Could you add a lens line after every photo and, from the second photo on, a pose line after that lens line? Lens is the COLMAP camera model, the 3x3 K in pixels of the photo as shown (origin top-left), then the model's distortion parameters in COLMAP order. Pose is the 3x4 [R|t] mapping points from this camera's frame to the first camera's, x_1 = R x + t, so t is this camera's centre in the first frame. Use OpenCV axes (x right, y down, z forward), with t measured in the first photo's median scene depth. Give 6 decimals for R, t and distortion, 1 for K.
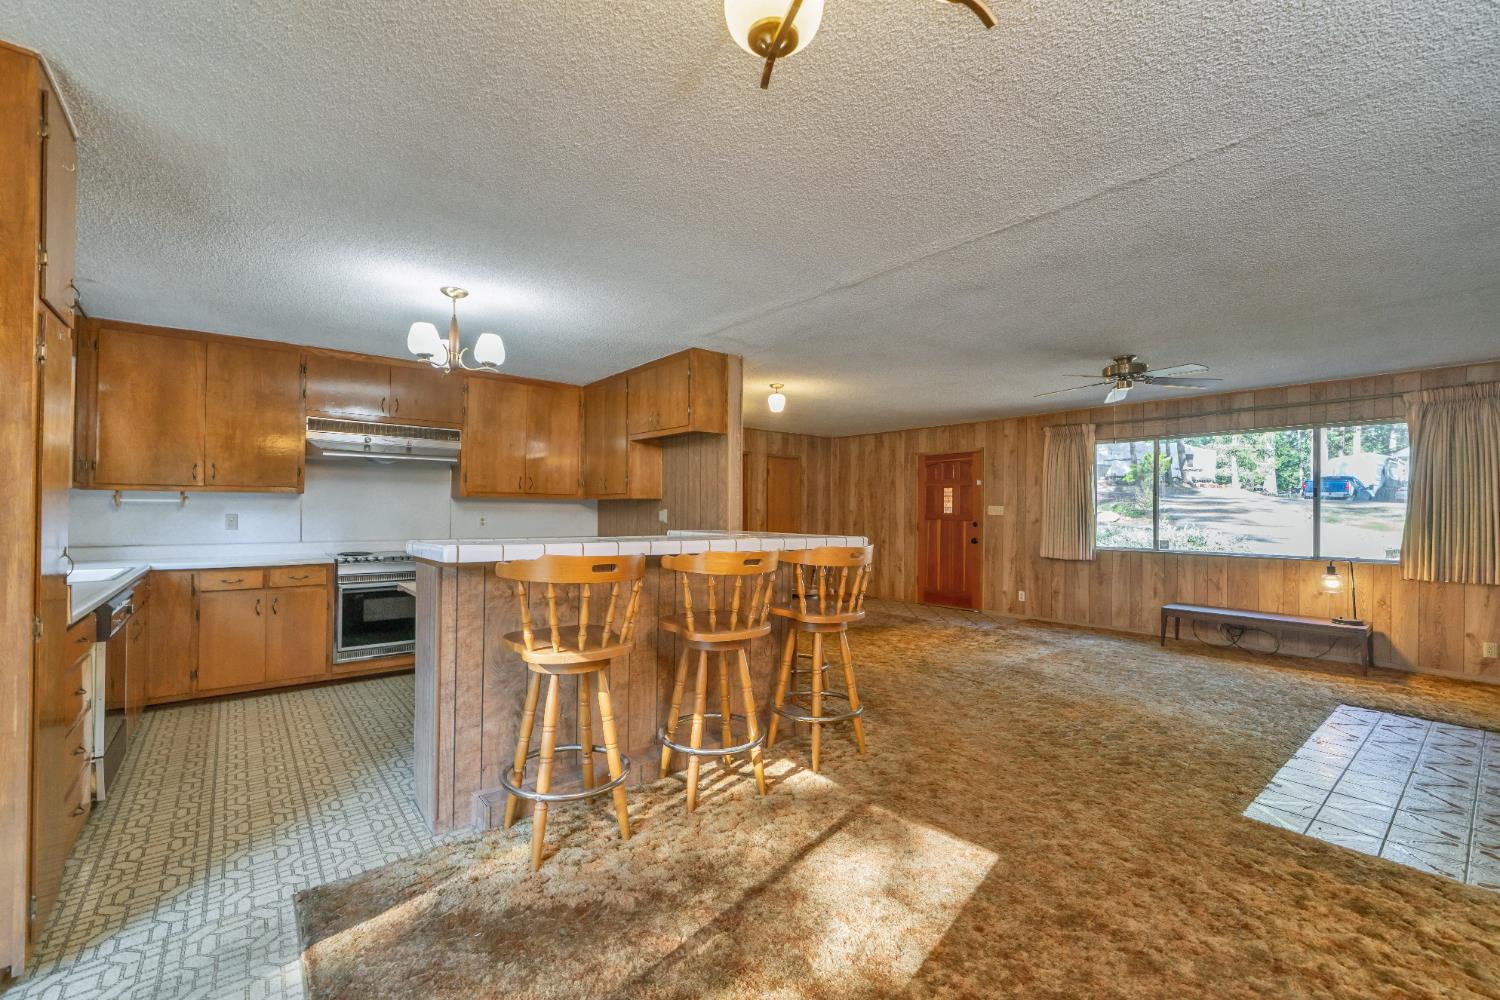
lens RADIAL K [[621.8, 0, 737.9], [0, 621.8, 507.4], [0, 0, 1]] dist [-0.001697, -0.000041]
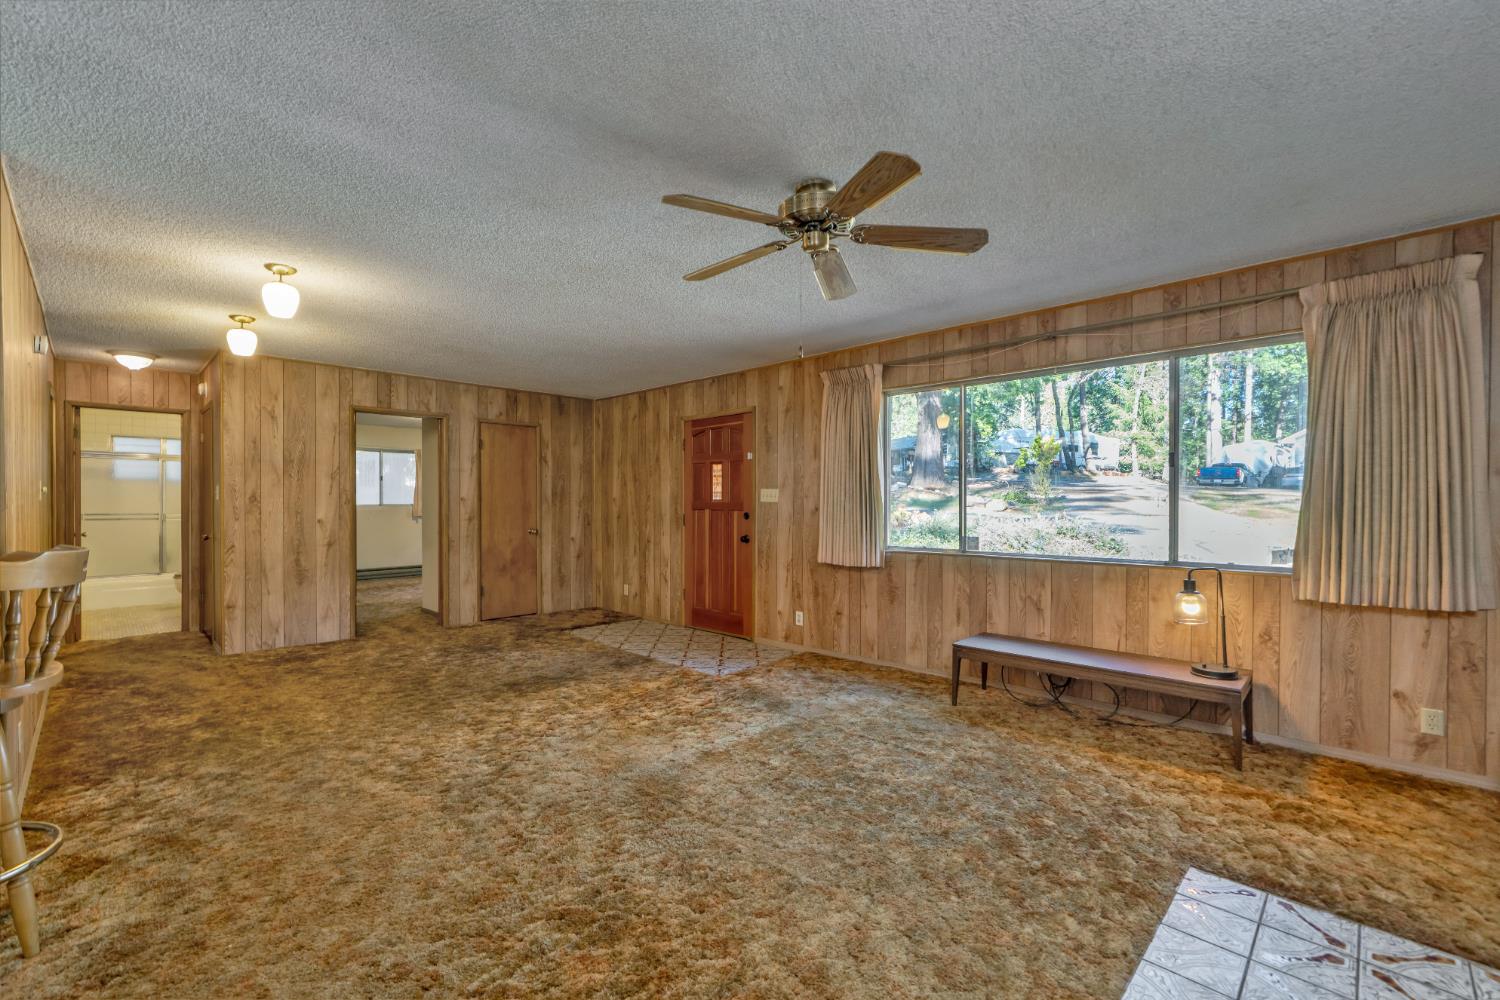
lens RADIAL K [[642.6, 0, 740.3], [0, 642.6, 508.5], [0, 0, 1]] dist [-0.001926, -0.000141]
pose [[0.993402, -0.009662, 0.114272, 0.470333], [0.008140, 0.999872, 0.013779, 0.014663], [-0.114391, -0.012758, 0.993354, 0.450329]]
